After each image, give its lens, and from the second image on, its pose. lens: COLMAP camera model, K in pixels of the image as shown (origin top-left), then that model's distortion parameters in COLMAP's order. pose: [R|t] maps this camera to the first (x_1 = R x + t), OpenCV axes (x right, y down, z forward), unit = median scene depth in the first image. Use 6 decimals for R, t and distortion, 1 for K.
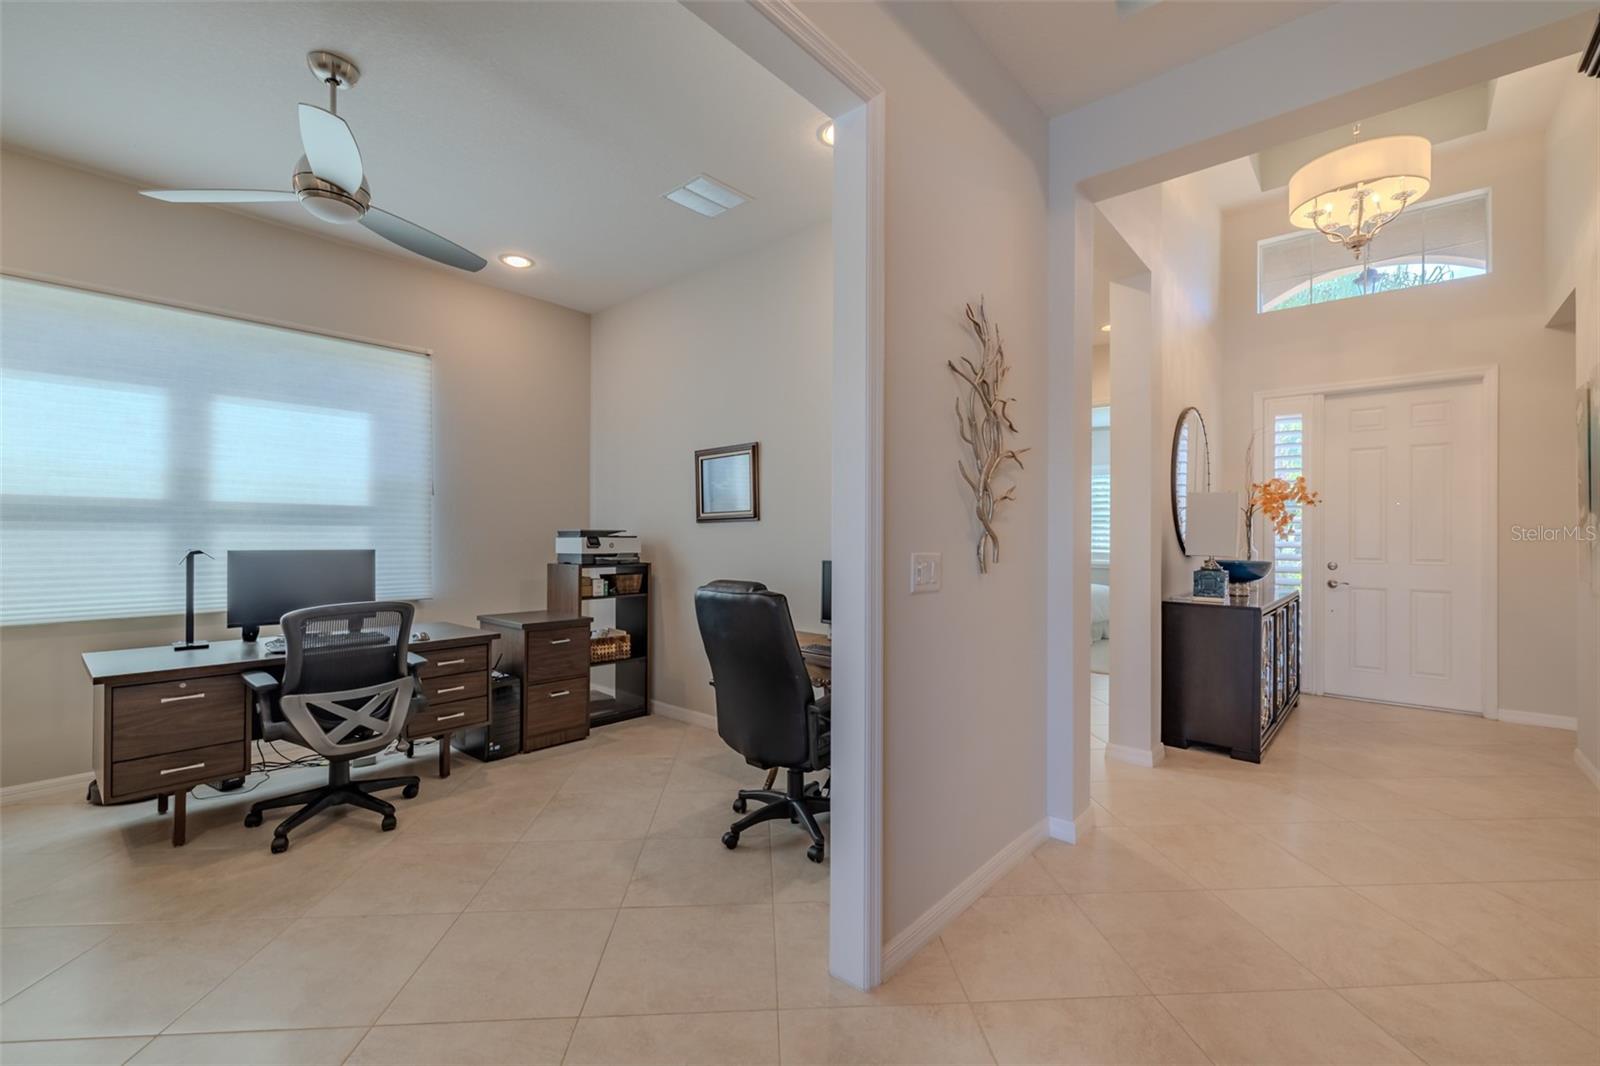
lens RADIAL K [[670.7, 0, 782.8], [0, 670.7, 532.5], [0, 0, 1]] dist [0.000960, 0.000300]
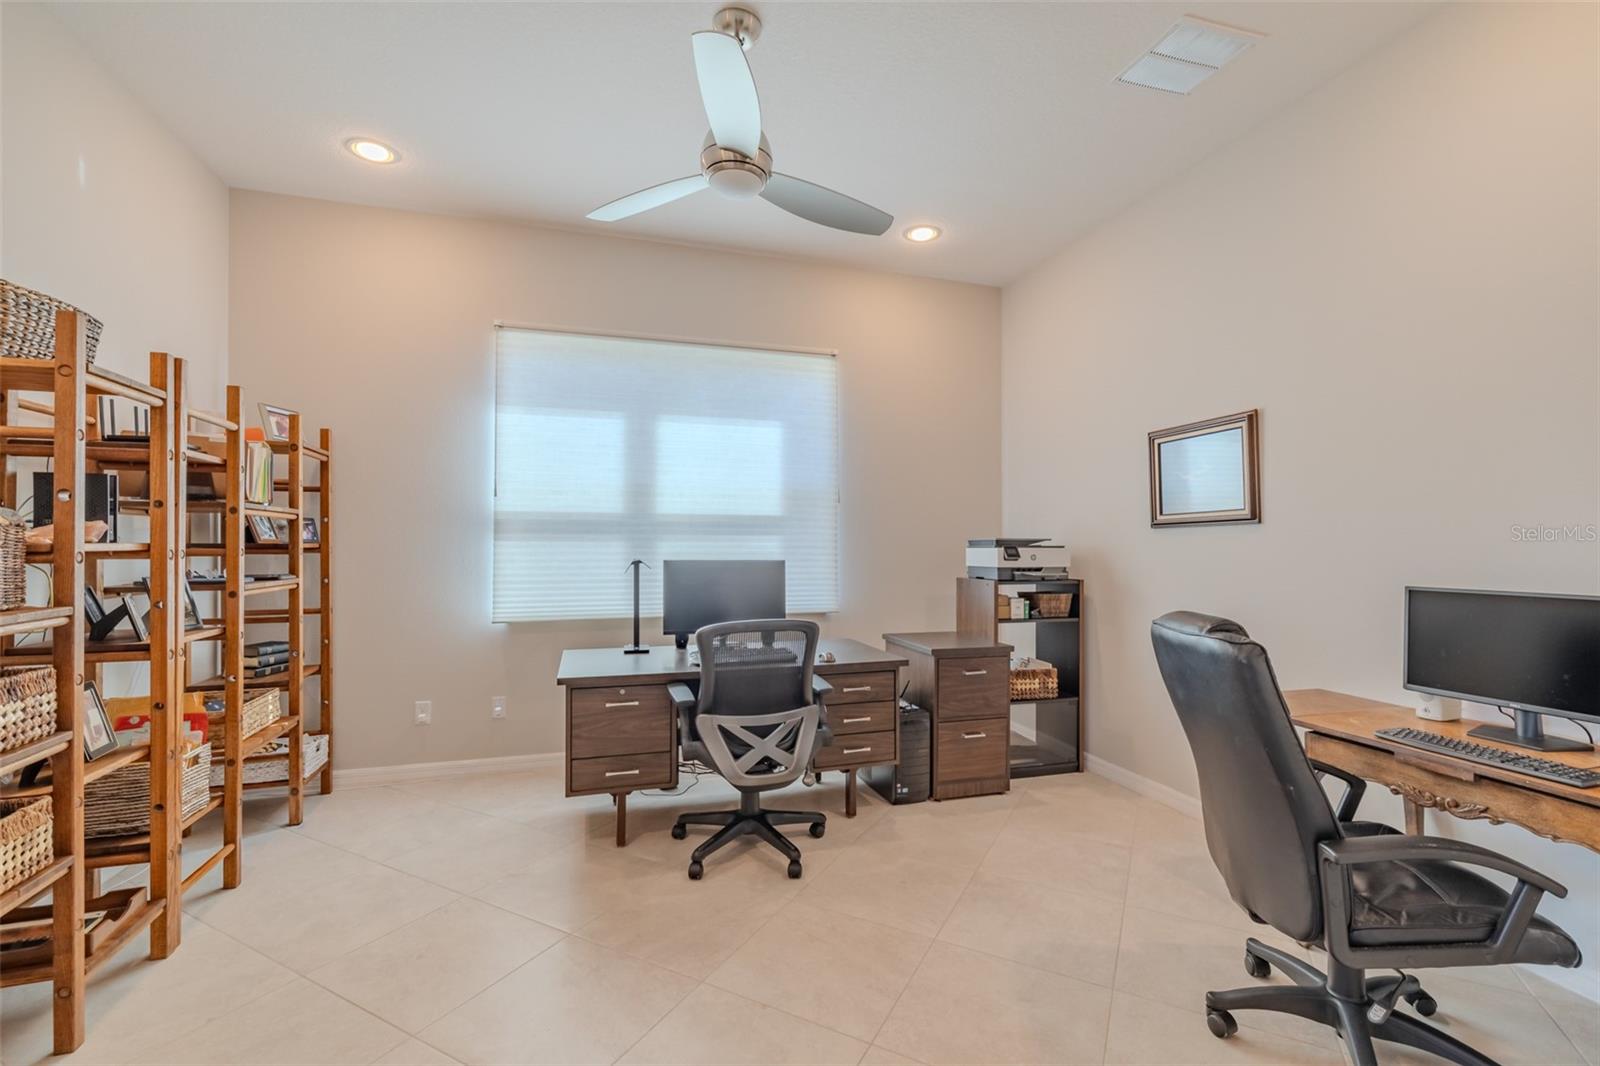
lens RADIAL K [[694.3, 0, 798.6], [0, 694.3, 538.2], [0, 0, 1]] dist [0.000200, 0.000015]
pose [[0.856326, -0.005645, -0.516405, -0.080536], [0.003322, 0.999980, -0.005421, -0.000629], [0.516425, 0.002927, 0.856328, 0.163835]]
